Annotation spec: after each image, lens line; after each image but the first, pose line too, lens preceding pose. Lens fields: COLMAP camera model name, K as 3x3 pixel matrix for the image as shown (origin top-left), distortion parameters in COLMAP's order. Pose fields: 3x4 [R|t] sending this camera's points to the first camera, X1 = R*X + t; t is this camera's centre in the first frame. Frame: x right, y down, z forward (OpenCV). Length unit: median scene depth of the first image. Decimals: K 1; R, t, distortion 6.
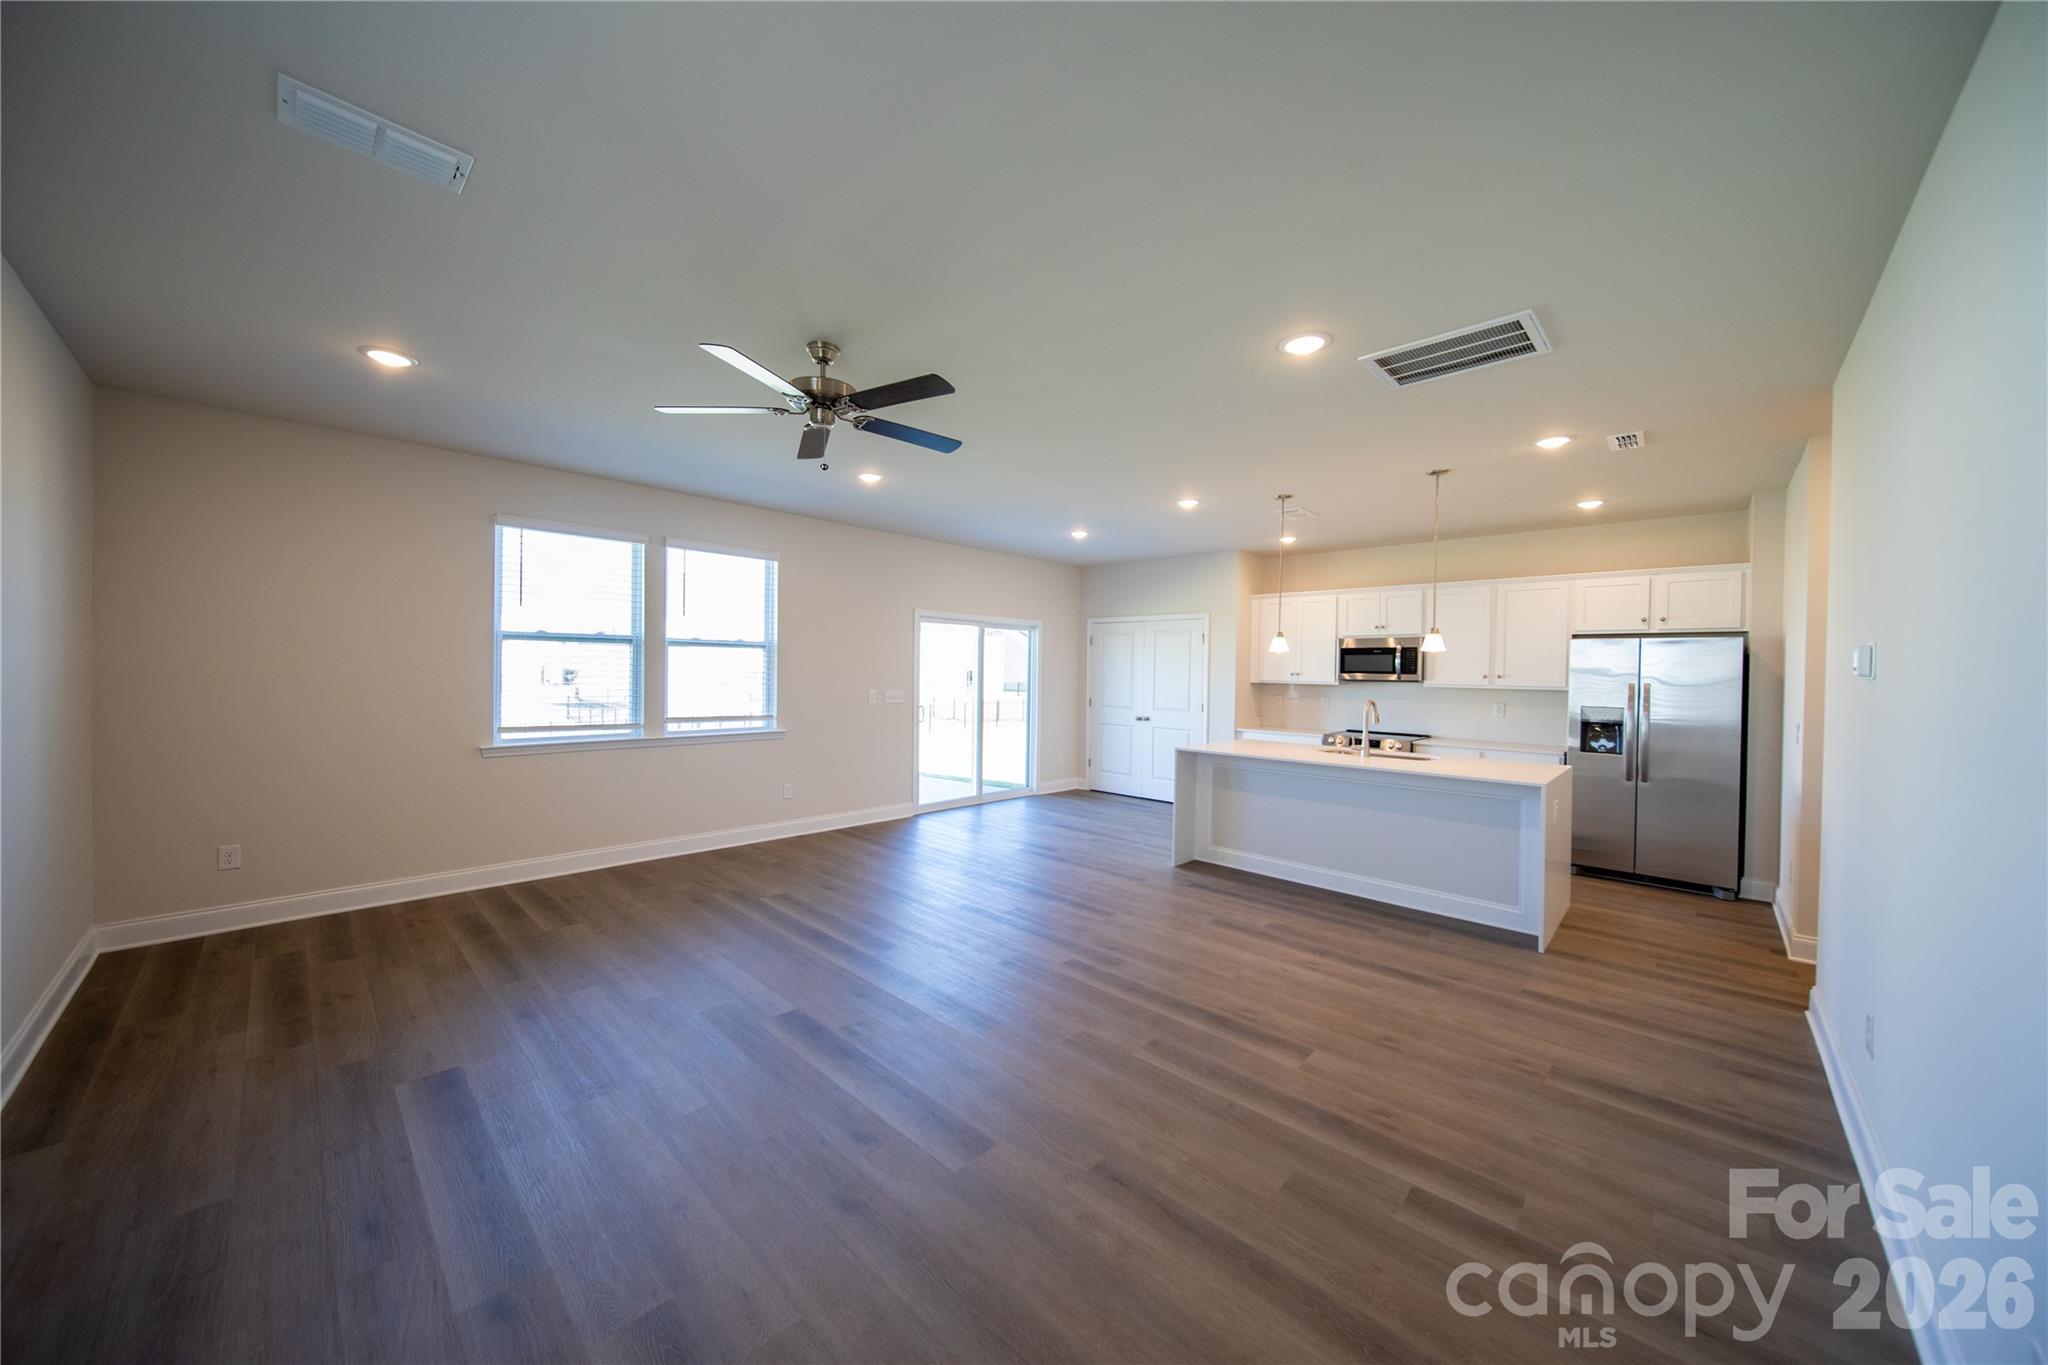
lens RADIAL K [[710.0, 0, 1018.0], [0, 710.0, 675.3], [0, 0, 1]] dist [-0.000355, -0.001557]
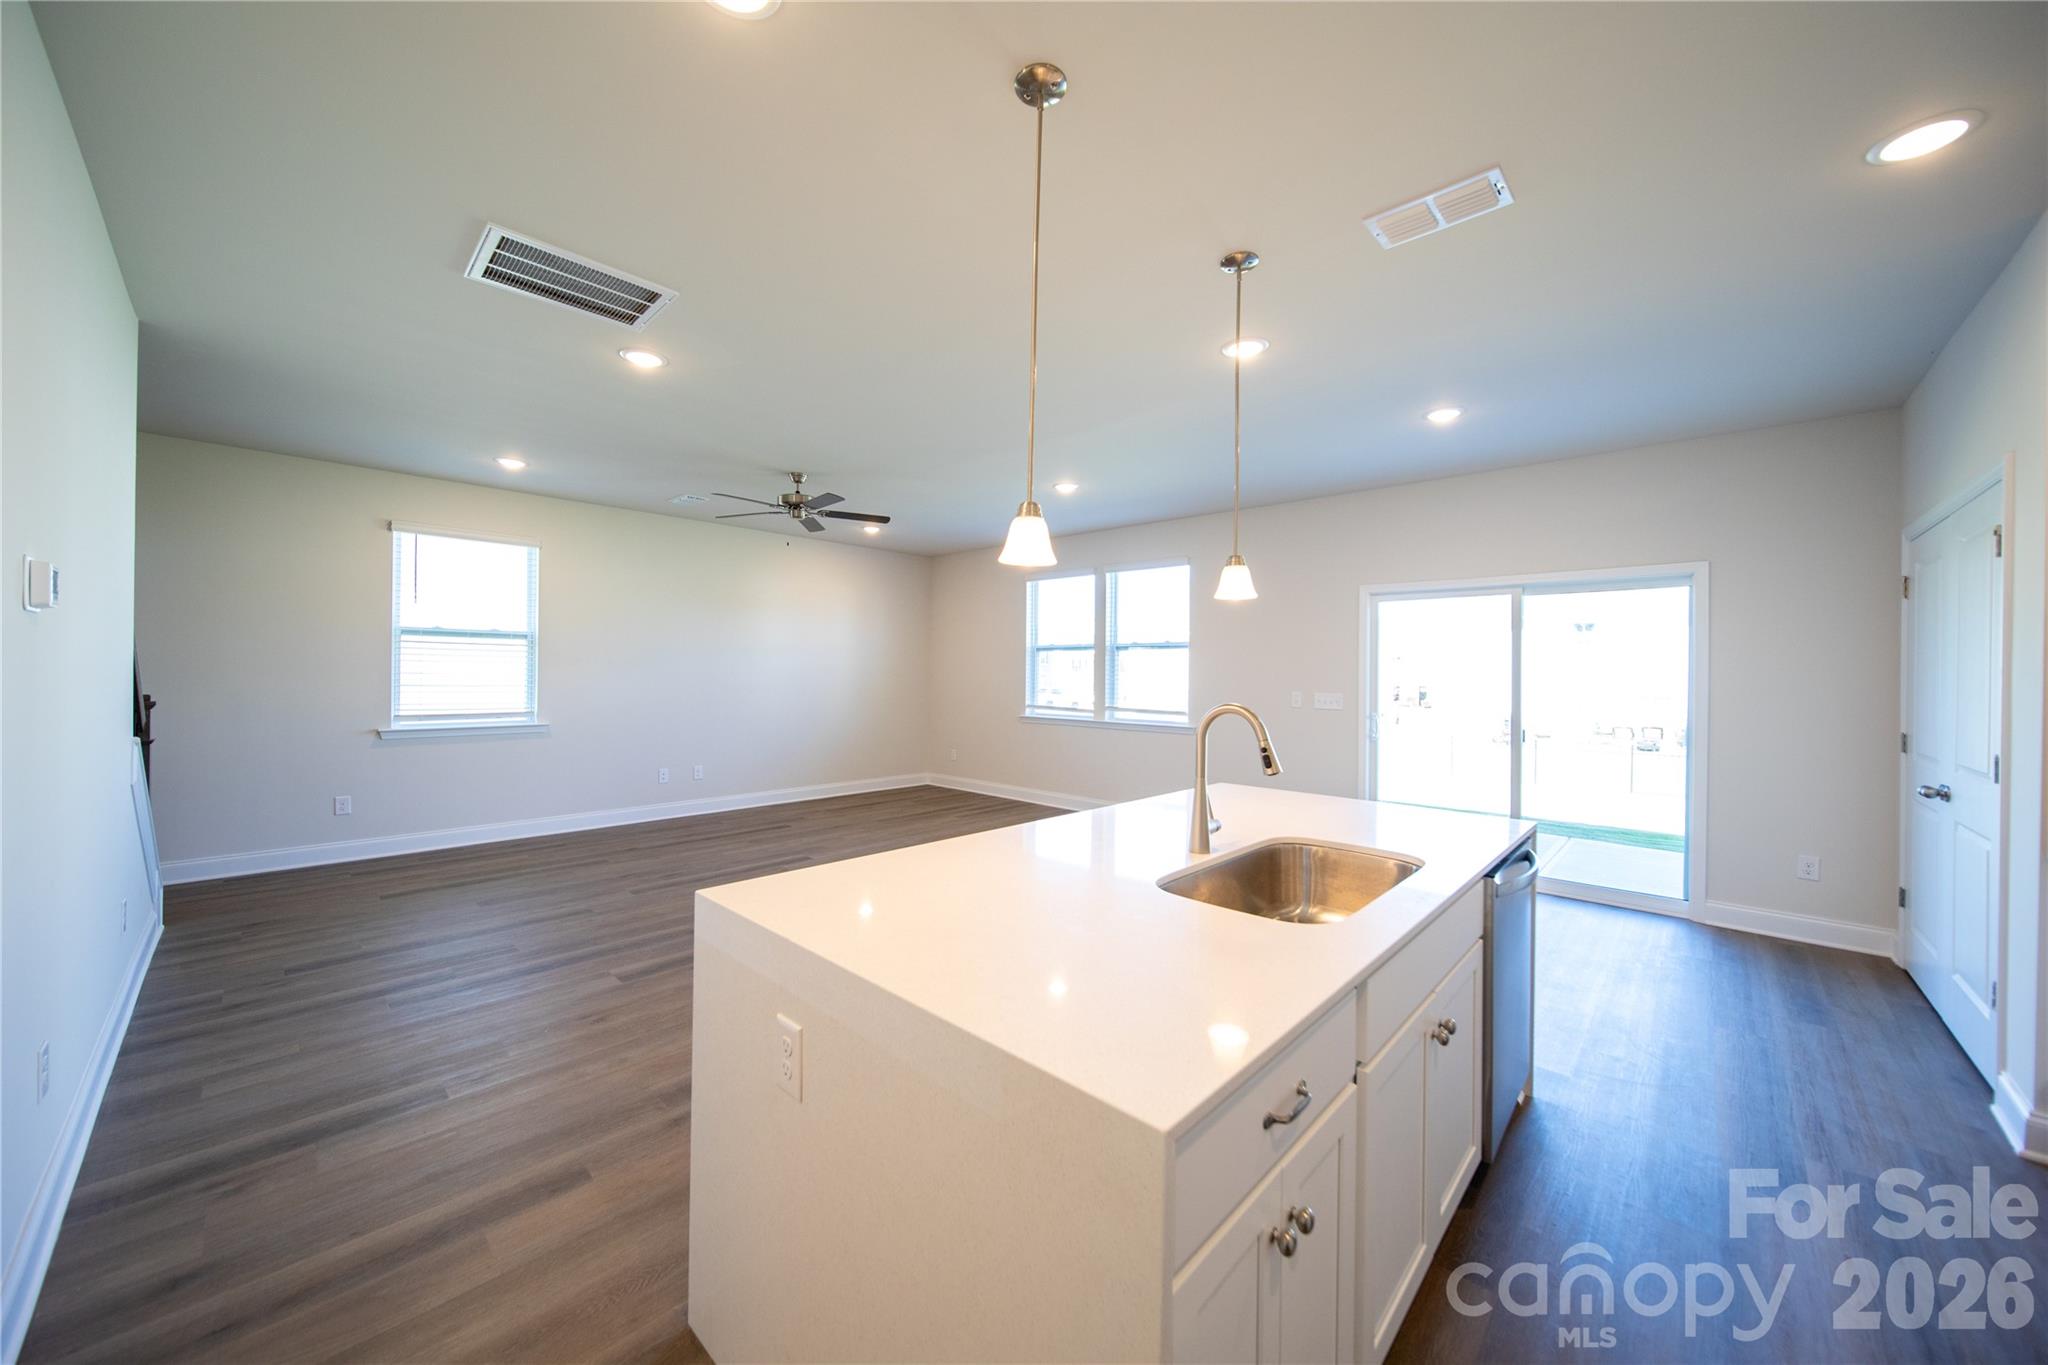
lens RADIAL K [[721.8, 0, 1017.7], [0, 721.8, 674.9], [0, 0, 1]] dist [0.001309, -0.002221]
pose [[0.007190, -0.014919, -0.999863, 0.835331], [-0.019269, 0.999701, -0.015056, 0.026461], [0.999788, 0.019374, 0.006901, 0.856236]]
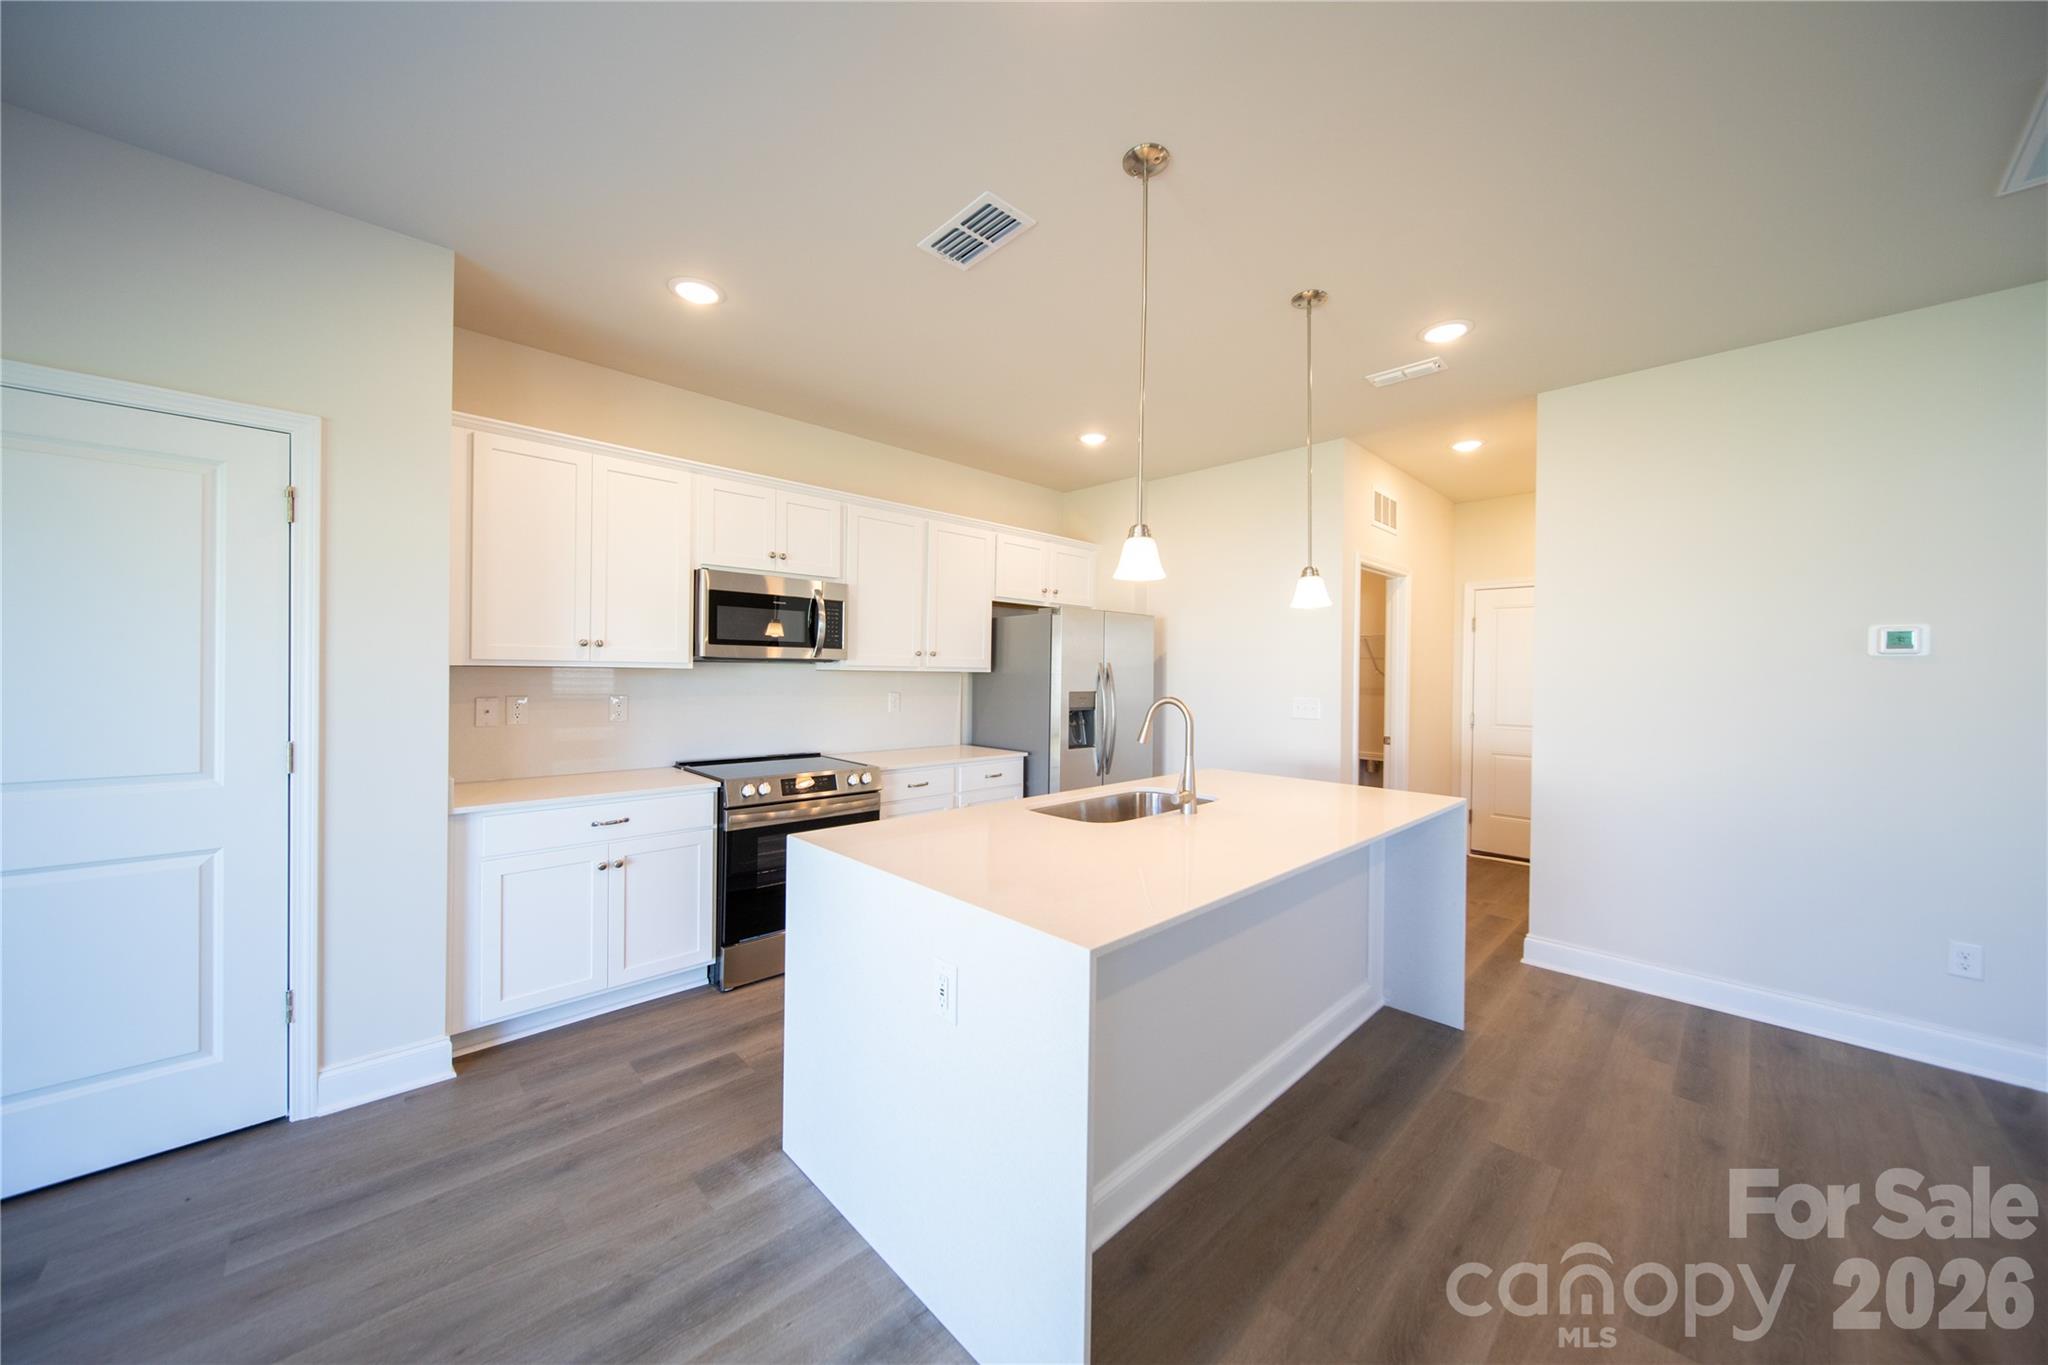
lens RADIAL K [[710.0, 0, 1018.0], [0, 710.0, 675.3], [0, 0, 1]] dist [-0.000355, -0.001557]
pose [[0.040837, -0.018970, 0.998986, -0.003822], [-0.005653, 0.999799, 0.019217, 0.010681], [-0.999150, -0.006432, 0.040721, 1.047333]]
